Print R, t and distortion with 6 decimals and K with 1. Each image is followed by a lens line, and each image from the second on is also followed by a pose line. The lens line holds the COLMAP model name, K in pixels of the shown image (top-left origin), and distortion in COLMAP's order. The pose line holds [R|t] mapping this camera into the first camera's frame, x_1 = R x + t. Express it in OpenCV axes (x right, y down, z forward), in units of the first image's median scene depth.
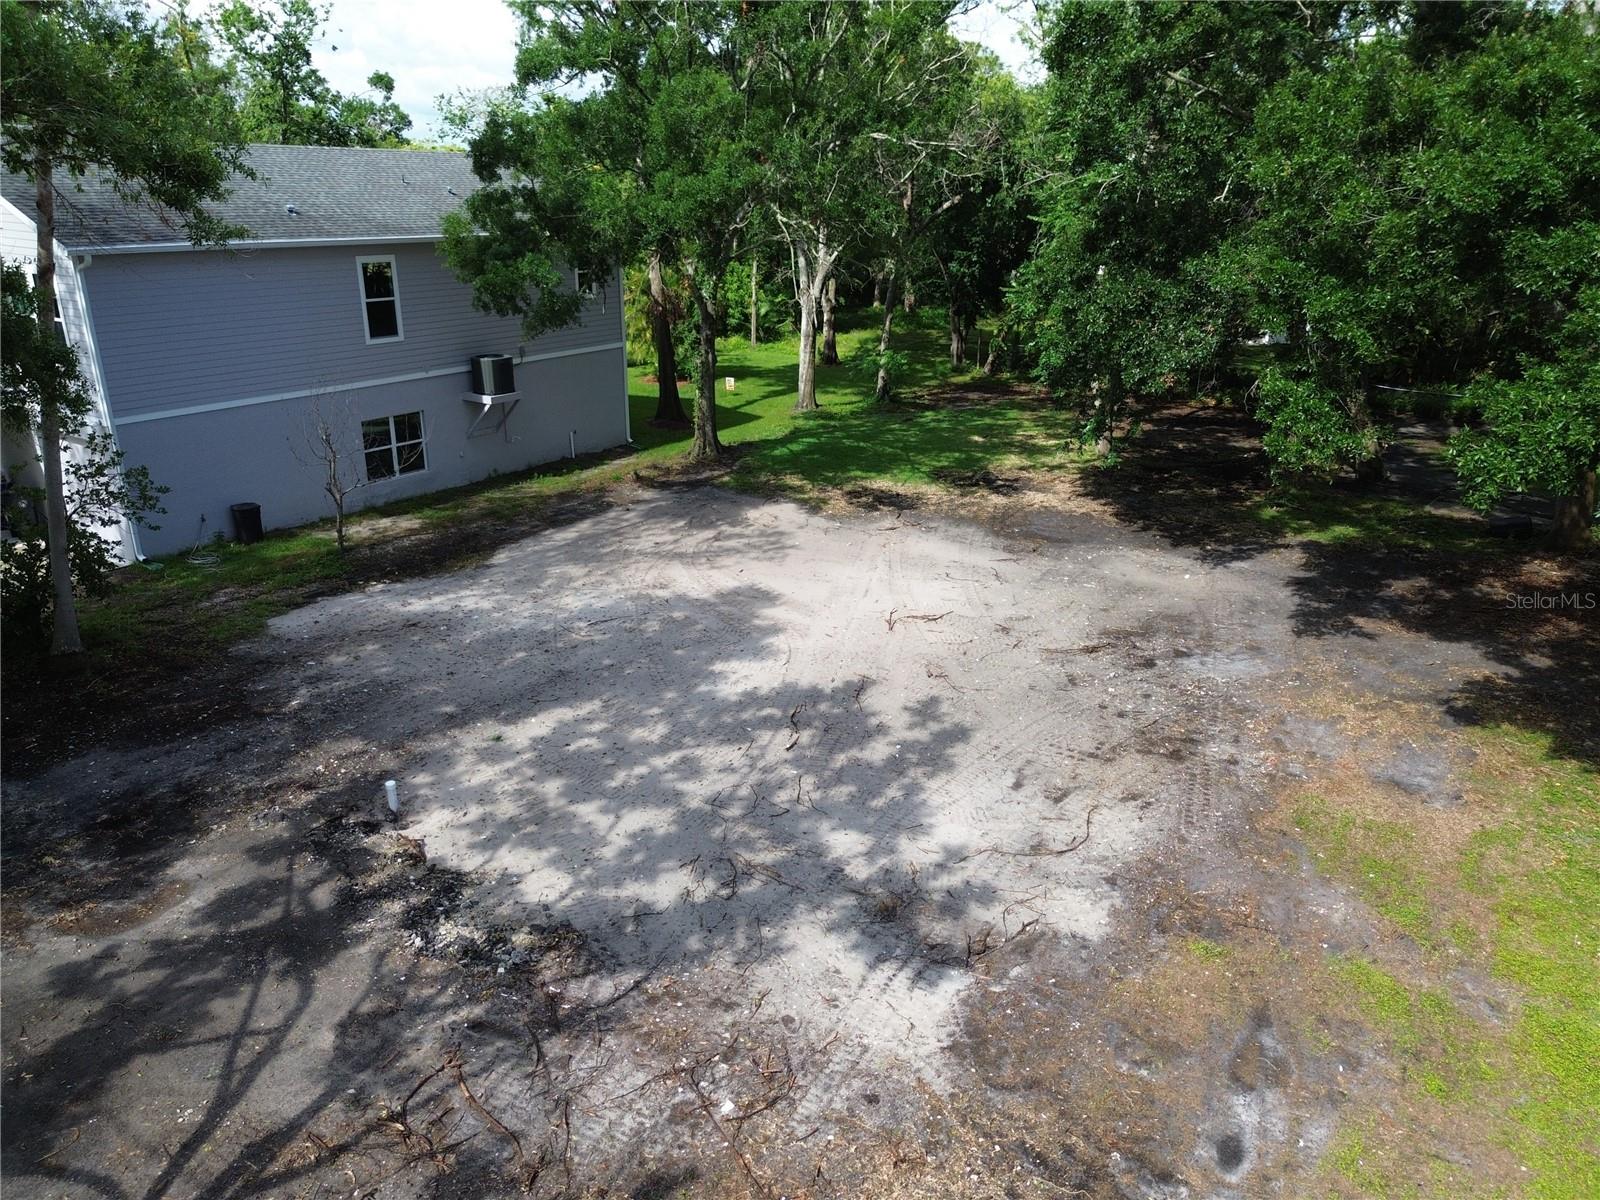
lens RADIAL K [[1135.8, 0, 793.8], [0, 1135.8, 601.0], [0, 0, 1]] dist [0.060916, -0.049414]
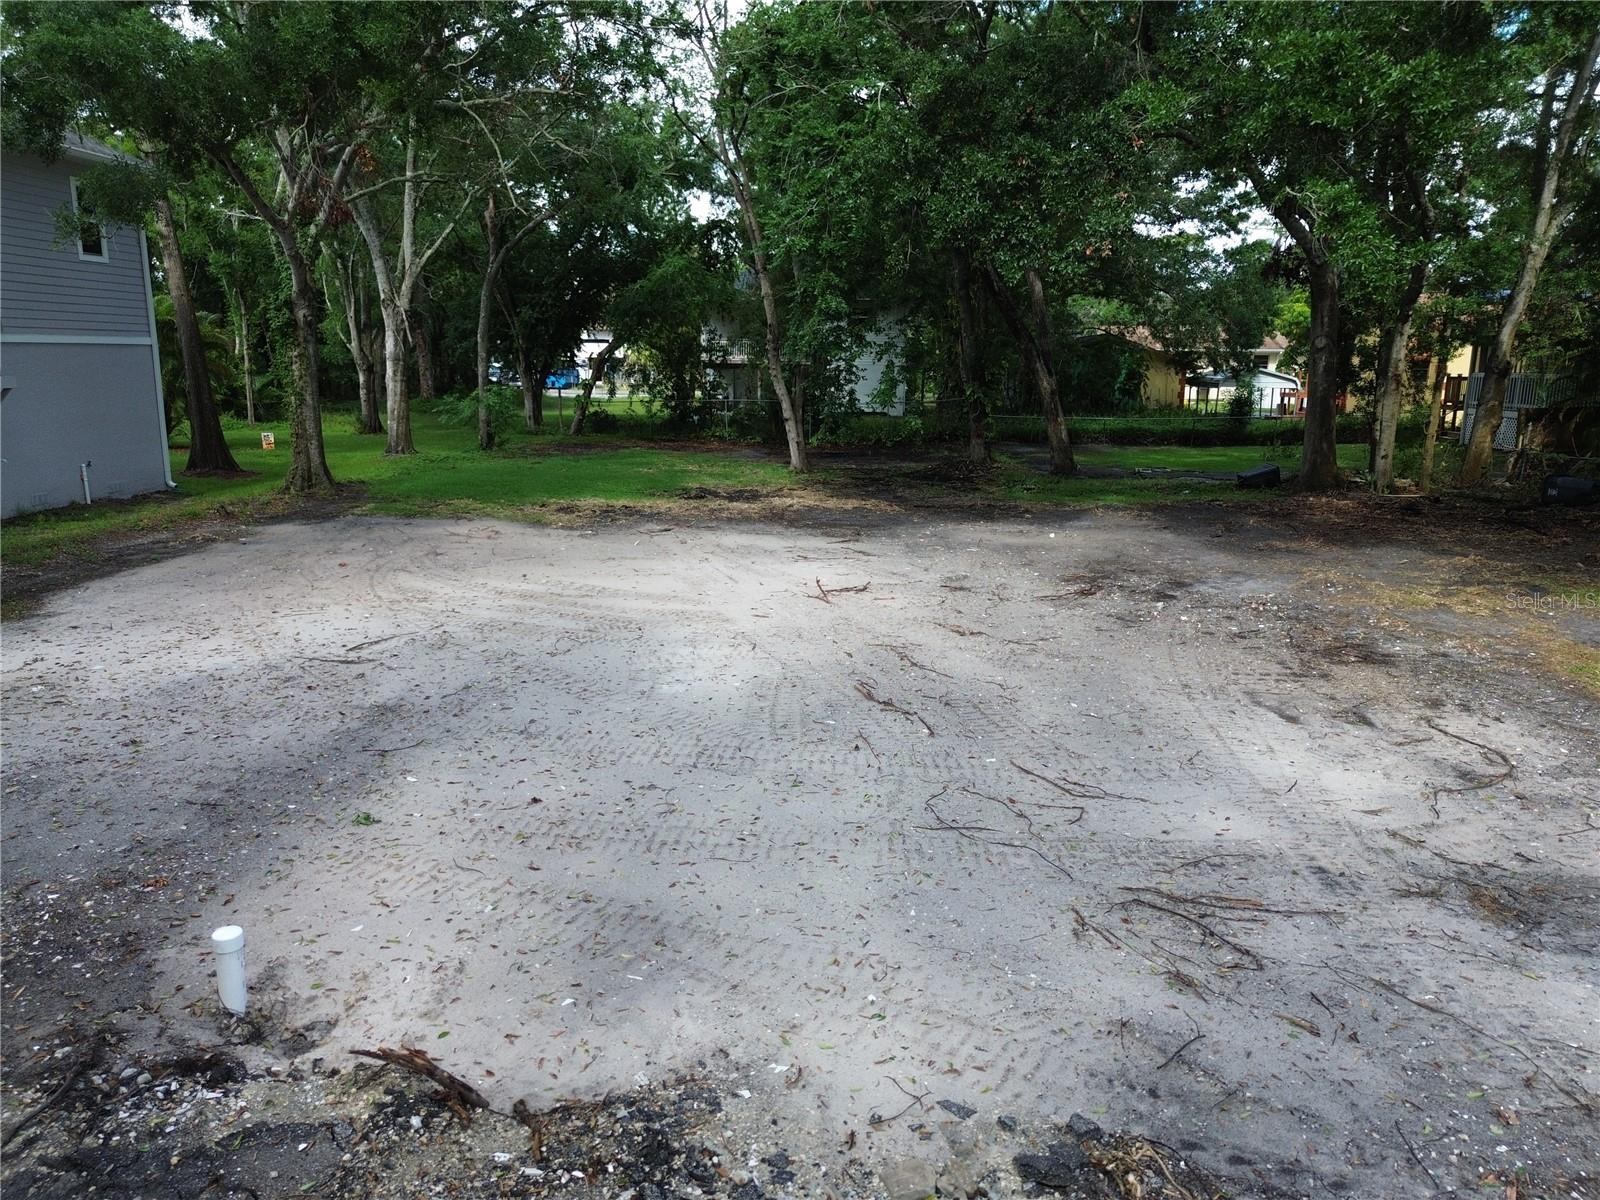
lens RADIAL K [[1135.8, 0, 793.8], [0, 1135.8, 601.0], [0, 0, 1]] dist [0.060916, -0.049414]
pose [[0.874467, -0.099426, 0.474787, -0.272150], [0.165460, 0.981208, -0.099268, 0.094107], [-0.455995, 0.165364, 0.874485, 0.455864]]
